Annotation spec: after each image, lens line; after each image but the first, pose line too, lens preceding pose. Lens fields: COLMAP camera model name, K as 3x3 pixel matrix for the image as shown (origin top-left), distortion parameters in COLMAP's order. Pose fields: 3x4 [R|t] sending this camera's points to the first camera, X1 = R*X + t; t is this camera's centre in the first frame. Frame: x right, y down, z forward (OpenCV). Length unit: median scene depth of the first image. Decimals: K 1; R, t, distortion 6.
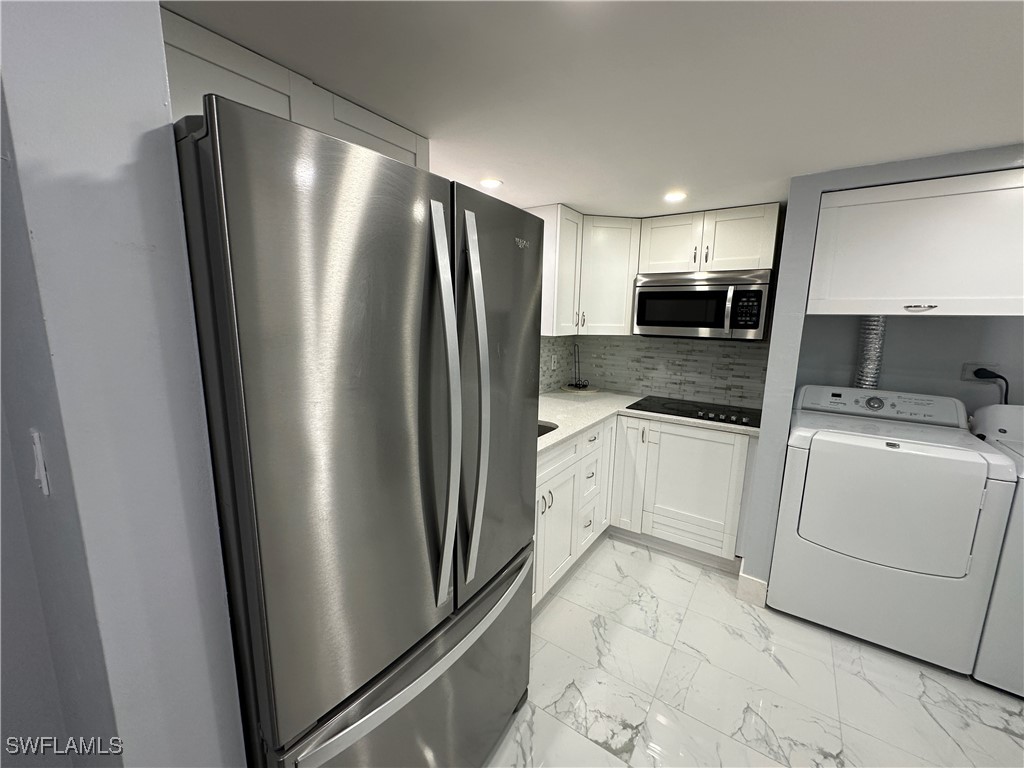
lens RADIAL K [[410.4, 0, 509.9], [0, 410.4, 384.2], [0, 0, 1]] dist [-0.003525, 0.001030]
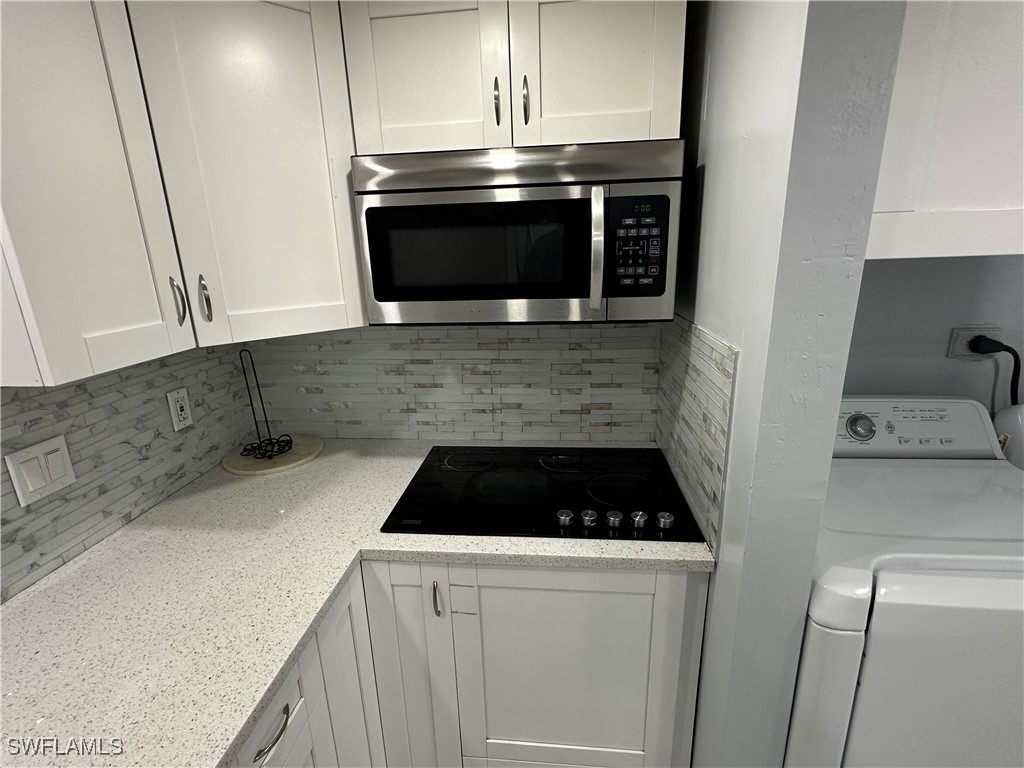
lens RADIAL K [[486.6, 0, 508.1], [0, 486.6, 388.5], [0, 0, 1]] dist [-0.001741, 0.000149]
pose [[0.875289, -0.176582, 0.450209, 0.226412], [0.126410, 0.982128, 0.139447, -0.126079], [-0.466787, -0.065145, 0.881967, 0.617771]]
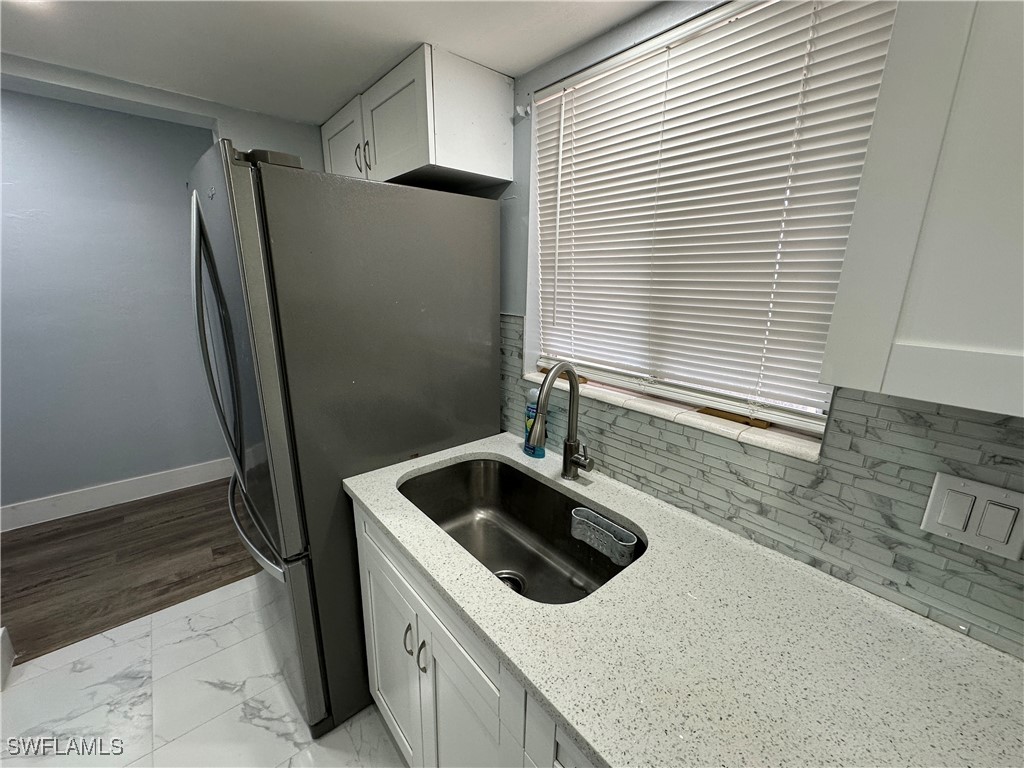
lens RADIAL K [[410.4, 0, 514.1], [0, 410.4, 381.8], [0, 0, 1]] dist [-0.003525, 0.001030]
pose [[-0.248310, 0.213641, -0.944828, 0.373390], [-0.189205, 0.945893, 0.263606, -0.149260], [0.950023, 0.244222, -0.194453, 0.903752]]
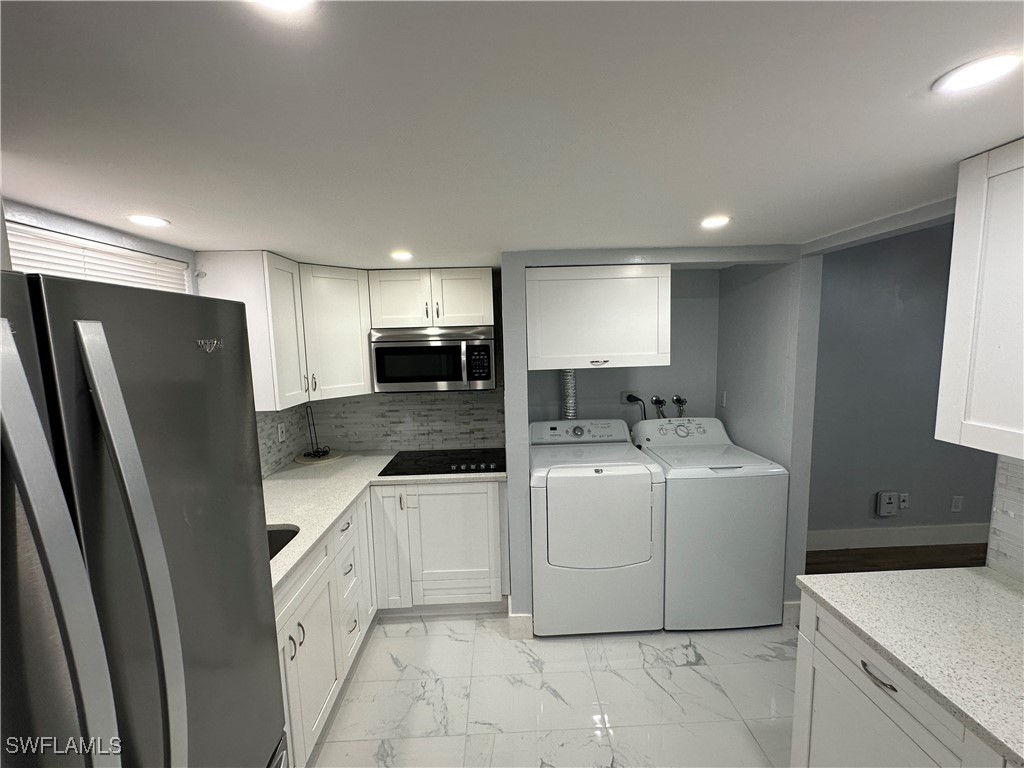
lens RADIAL K [[410.4, 0, 512.2], [0, 410.4, 383.8], [0, 0, 1]] dist [-0.003525, 0.001030]
pose [[0.804994, -0.103455, 0.584193, 0.013578], [0.138327, 0.990269, -0.015242, -0.096154], [-0.576931, 0.093079, 0.811472, 0.081344]]
